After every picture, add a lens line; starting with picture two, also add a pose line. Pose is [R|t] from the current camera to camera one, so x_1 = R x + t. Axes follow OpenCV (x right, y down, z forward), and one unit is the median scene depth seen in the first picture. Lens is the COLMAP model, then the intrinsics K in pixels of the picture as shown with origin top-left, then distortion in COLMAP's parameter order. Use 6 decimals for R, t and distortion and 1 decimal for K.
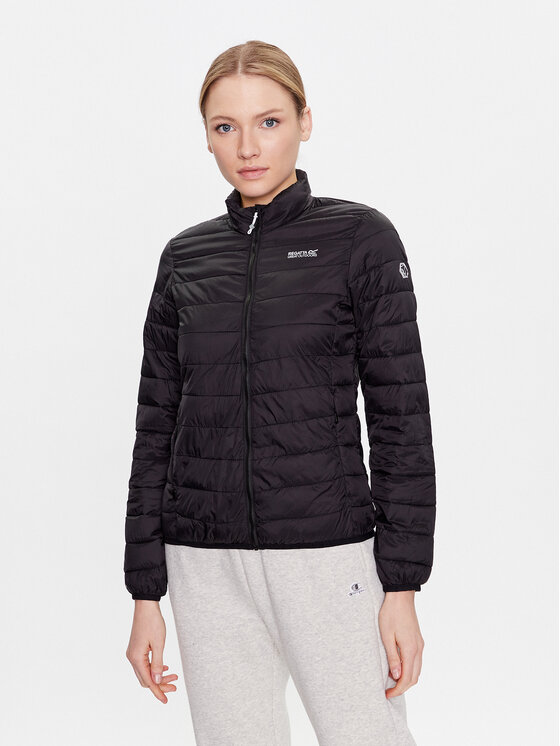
lens RADIAL K [[1329.7, 0, 282.9], [0, 1329.7, 374.5], [0, 0, 1]] dist [-0.172792, 0.000000]
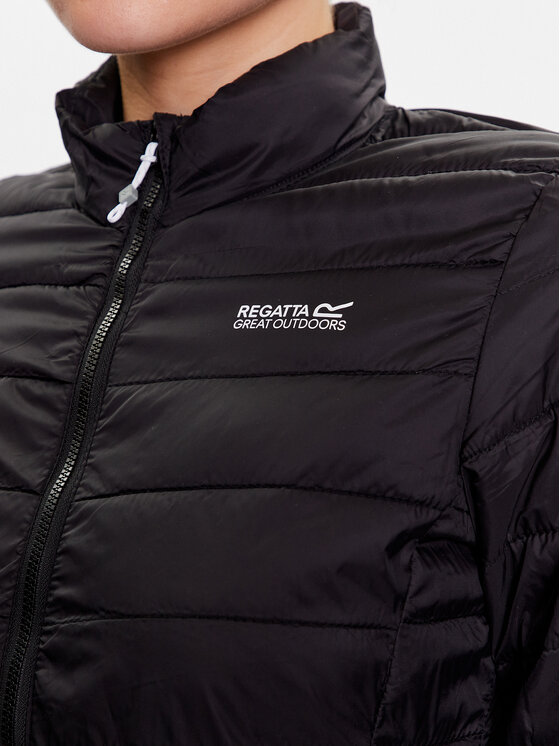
lens RADIAL K [[1657.7, 0, 280.4], [0, 1657.7, 369.4], [0, 0, 1]] dist [0.268716, 0.000000]
pose [[0.983137, 0.076017, -0.166322, 0.064449], [-0.079964, 0.996650, -0.017155, -0.075043], [0.164461, 0.030166, 0.985922, 0.691477]]
